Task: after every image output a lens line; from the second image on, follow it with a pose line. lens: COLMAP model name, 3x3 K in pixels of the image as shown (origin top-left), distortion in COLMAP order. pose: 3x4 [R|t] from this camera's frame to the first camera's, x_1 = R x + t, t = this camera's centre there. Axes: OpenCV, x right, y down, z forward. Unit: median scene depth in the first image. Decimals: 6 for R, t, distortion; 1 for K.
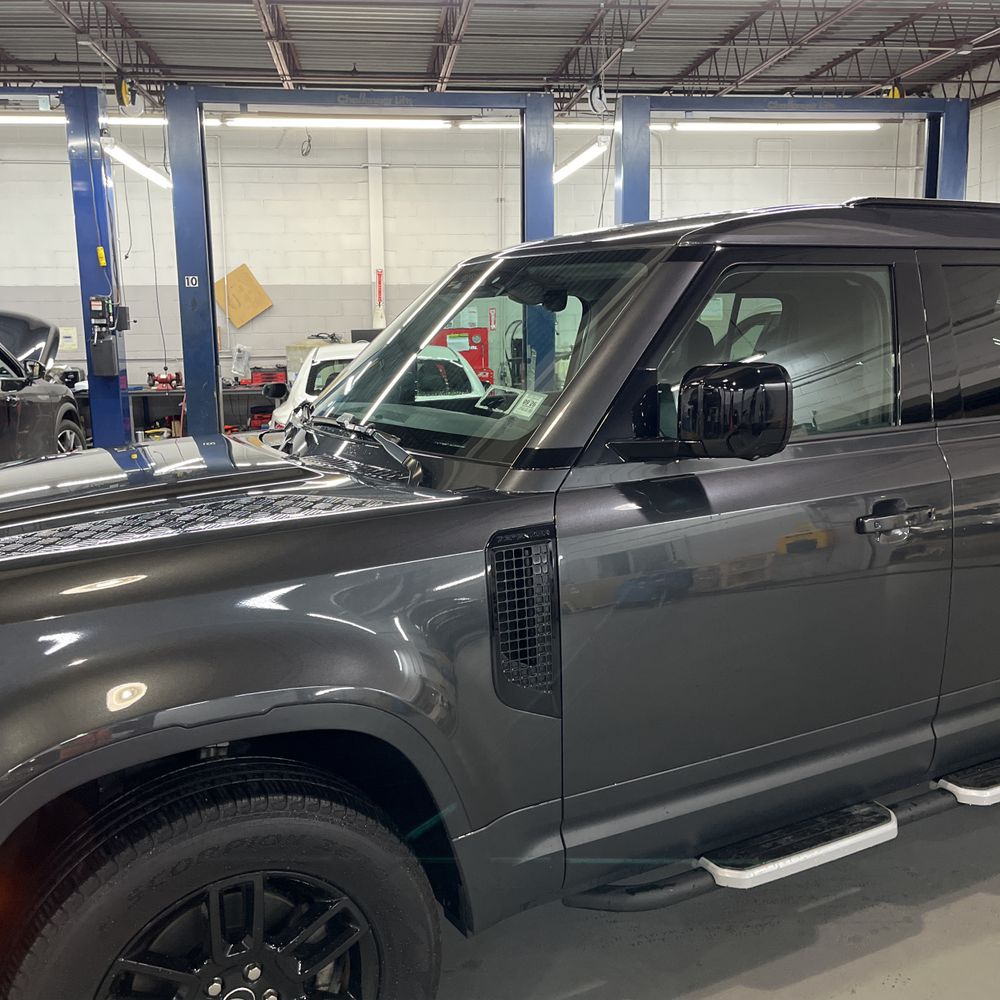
lens RADIAL K [[1015.3, 0, 508.6], [0, 1015.3, 490.0], [0, 0, 1]] dist [0.026586, 0.000000]
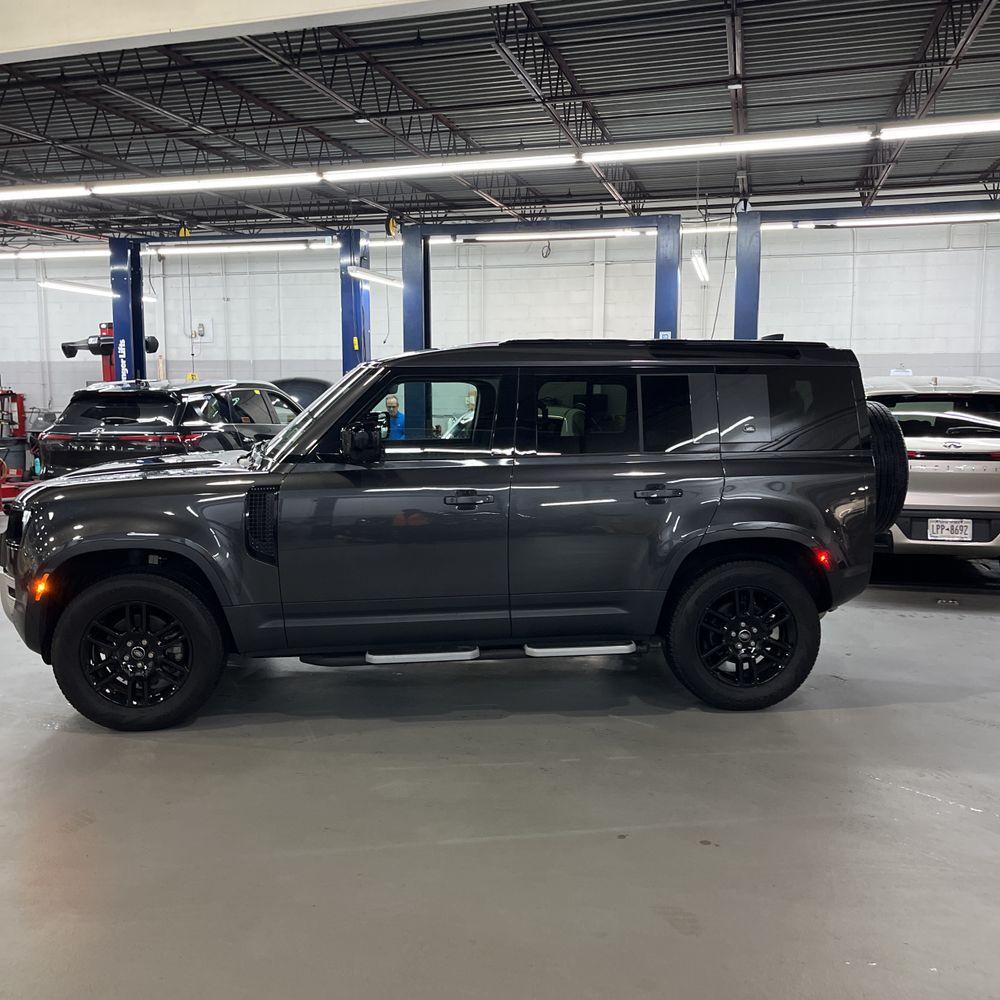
lens RADIAL K [[1015.3, 0, 506.6], [0, 1015.3, 505.5], [0, 0, 1]] dist [0.026586, 0.000000]
pose [[0.926151, 0.056966, -0.372826, 0.348406], [-0.073654, 0.996812, -0.030659, 0.029880], [0.369891, 0.055855, 0.927395, -0.243403]]
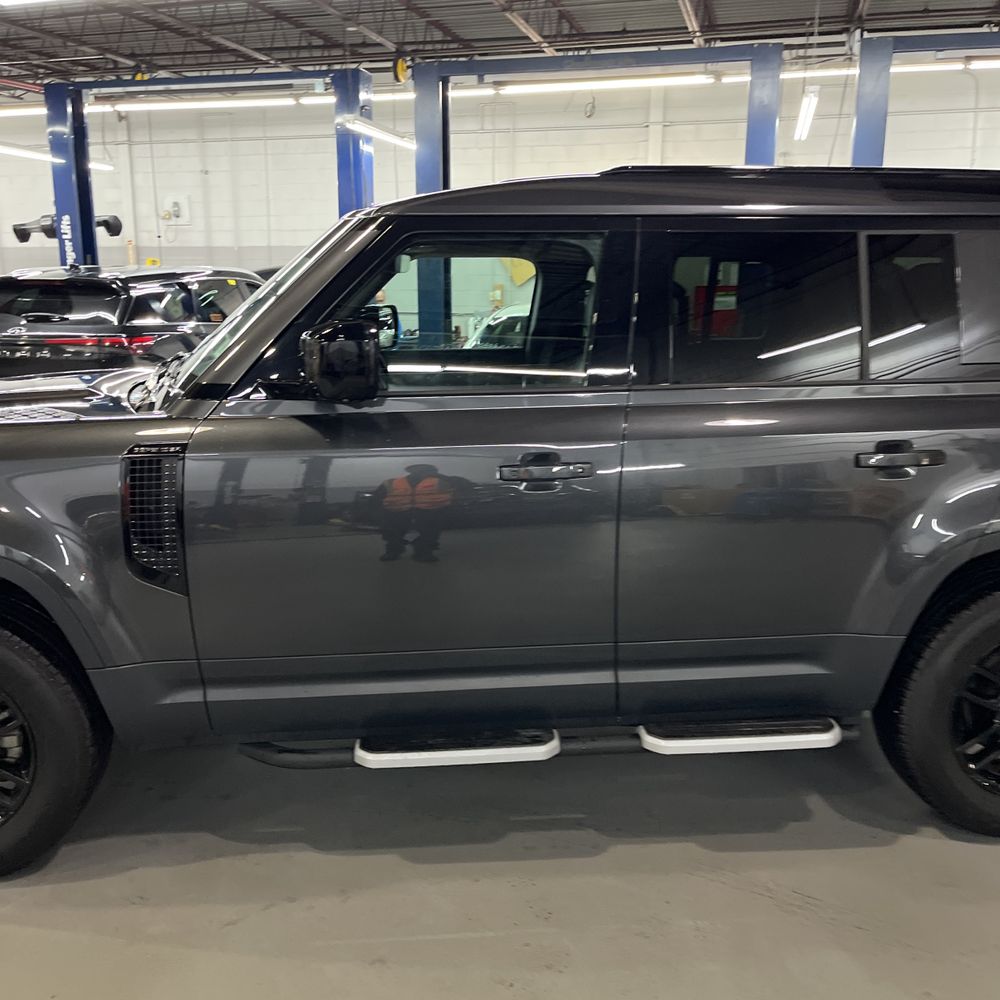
lens RADIAL K [[1015.3, 0, 508.5], [0, 1015.3, 506.5], [0, 0, 1]] dist [0.026586, 0.000000]
pose [[0.922056, 0.098195, -0.374394, 0.216116], [-0.078577, 0.994630, 0.067349, 0.000981], [0.378997, -0.032681, 0.924821, 0.000308]]
